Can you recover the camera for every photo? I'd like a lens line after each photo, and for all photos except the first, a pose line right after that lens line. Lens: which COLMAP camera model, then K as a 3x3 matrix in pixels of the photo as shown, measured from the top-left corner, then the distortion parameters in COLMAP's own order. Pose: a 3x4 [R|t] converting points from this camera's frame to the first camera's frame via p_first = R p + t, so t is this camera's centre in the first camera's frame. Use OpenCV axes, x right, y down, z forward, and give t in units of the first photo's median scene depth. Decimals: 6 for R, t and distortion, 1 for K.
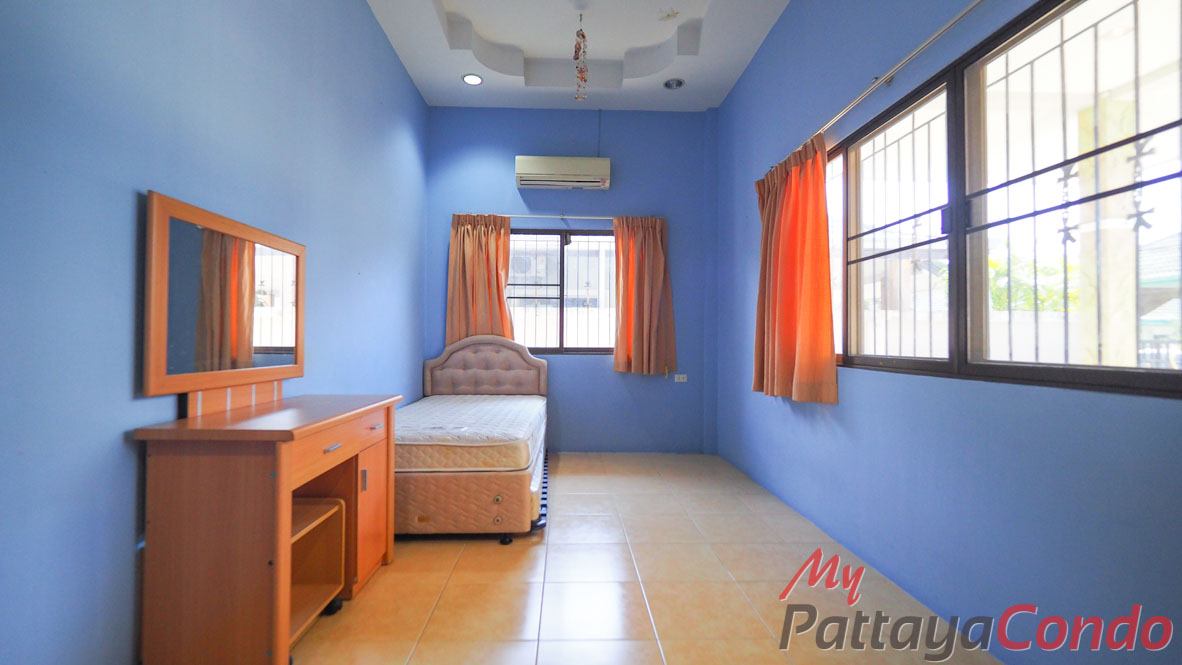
lens RADIAL K [[500.3, 0, 569.9], [0, 500.3, 332.3], [0, 0, 1]] dist [0.016568, -0.015869]
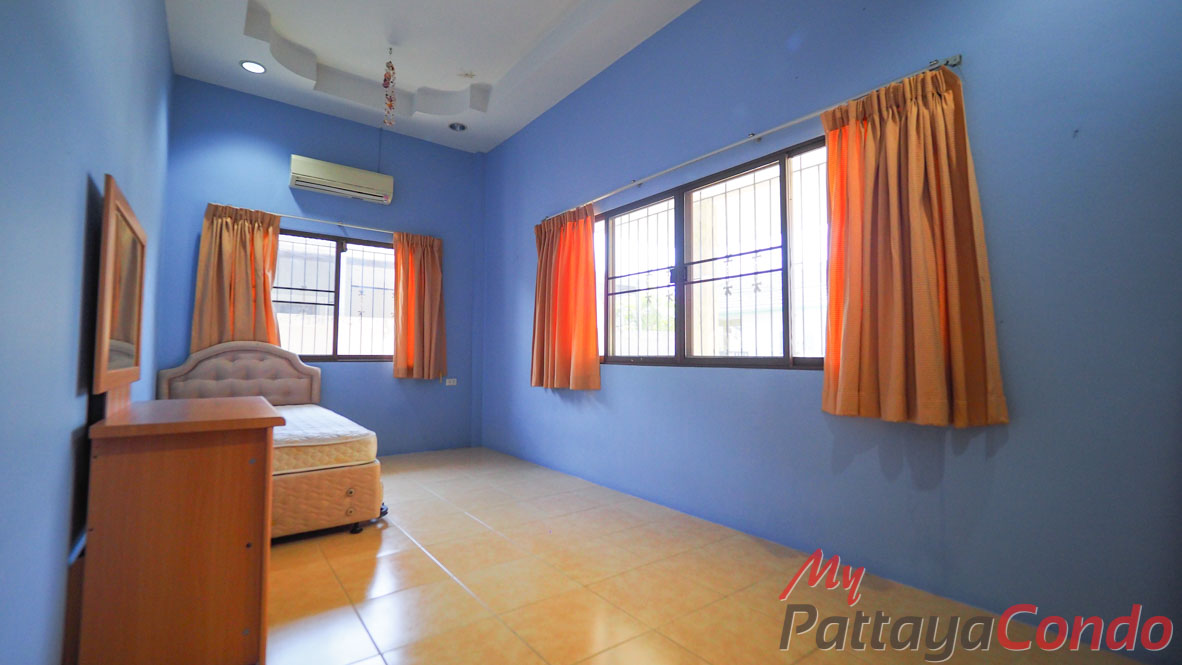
lens RADIAL K [[501.7, 0, 576.0], [0, 501.7, 330.1], [0, 0, 1]] dist [0.001455, -0.015731]
pose [[0.818310, 0.027603, 0.574114, -0.205358], [-0.010028, 0.999380, -0.033757, 0.010379], [-0.574690, 0.021866, 0.818079, -0.087303]]
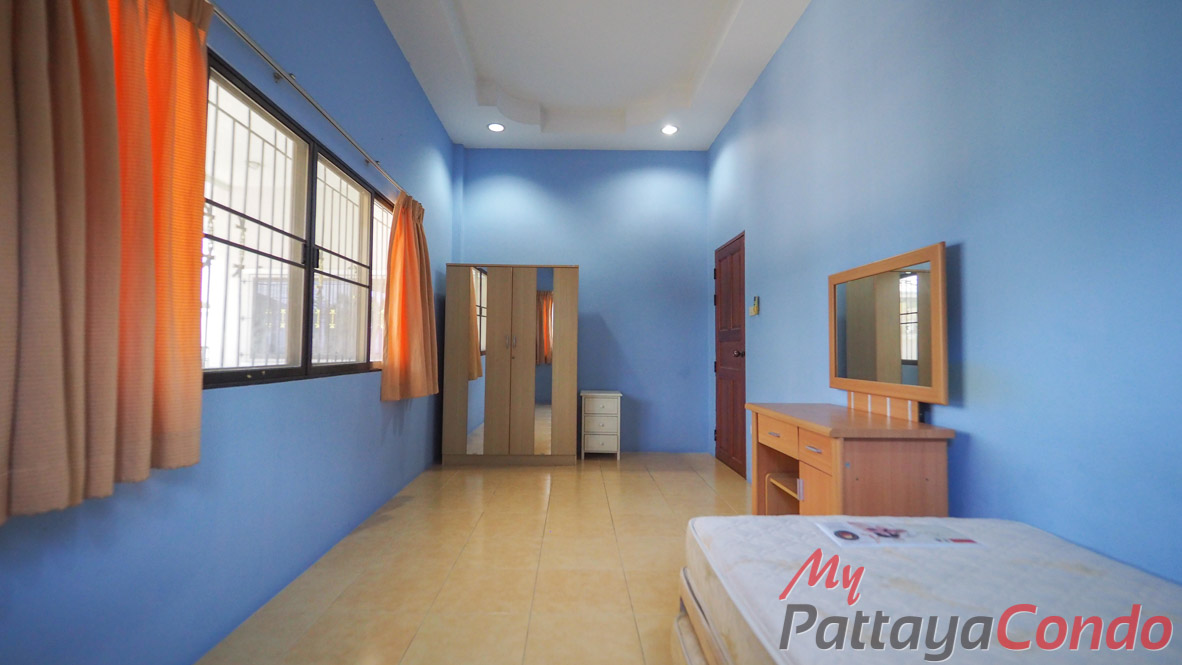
lens RADIAL K [[501.7, 0, 576.0], [0, 501.7, 330.1], [0, 0, 1]] dist [0.001455, -0.015731]
pose [[-0.999833, -0.013895, 0.011845, 0.021358], [-0.014596, 0.998012, -0.061303, 0.013761], [-0.010970, -0.061466, -0.998049, 0.889539]]
